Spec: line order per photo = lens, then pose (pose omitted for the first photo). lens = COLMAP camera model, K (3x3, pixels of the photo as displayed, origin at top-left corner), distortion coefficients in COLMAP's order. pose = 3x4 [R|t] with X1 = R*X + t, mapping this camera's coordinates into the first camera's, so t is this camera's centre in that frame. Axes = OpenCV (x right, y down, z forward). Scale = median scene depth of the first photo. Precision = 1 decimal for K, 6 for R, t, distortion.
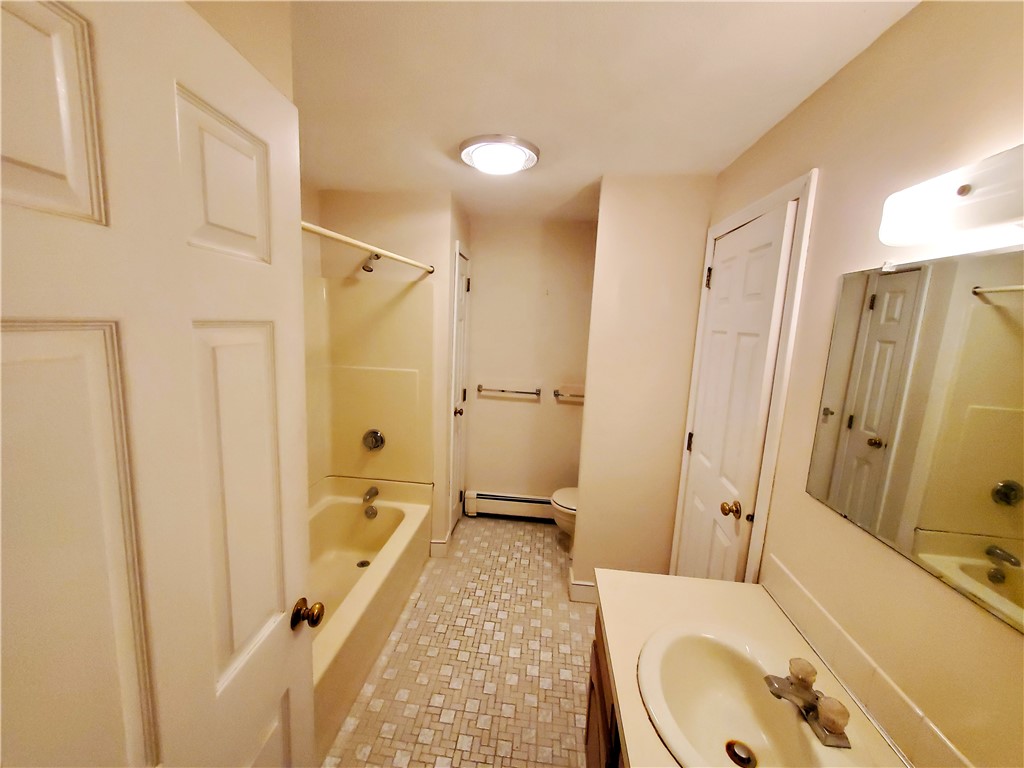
lens RADIAL K [[402.5, 0, 509.0], [0, 402.5, 380.6], [0, 0, 1]] dist [-0.000600, -0.000210]
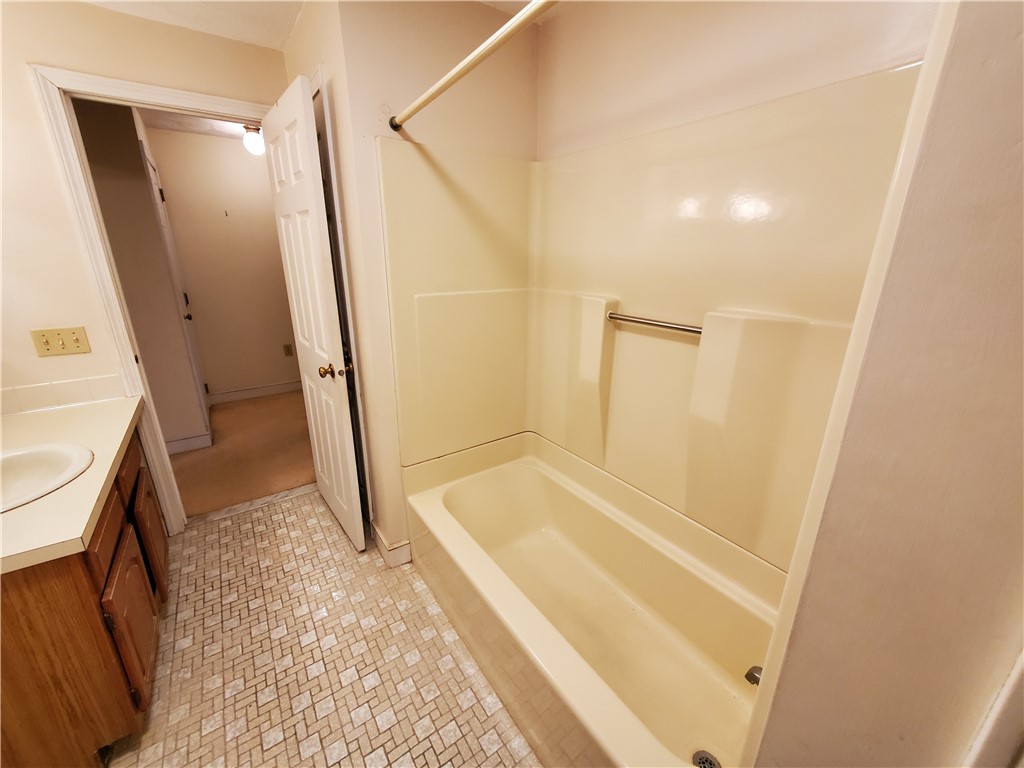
lens RADIAL K [[402.5, 0, 509.0], [0, 402.5, 380.6], [0, 0, 1]] dist [-0.000600, -0.000210]
pose [[-0.750544, 0.147701, -0.644102, 0.050643], [-0.139808, 0.917146, 0.373225, -0.119973], [0.645861, 0.370172, -0.667709, 1.495621]]
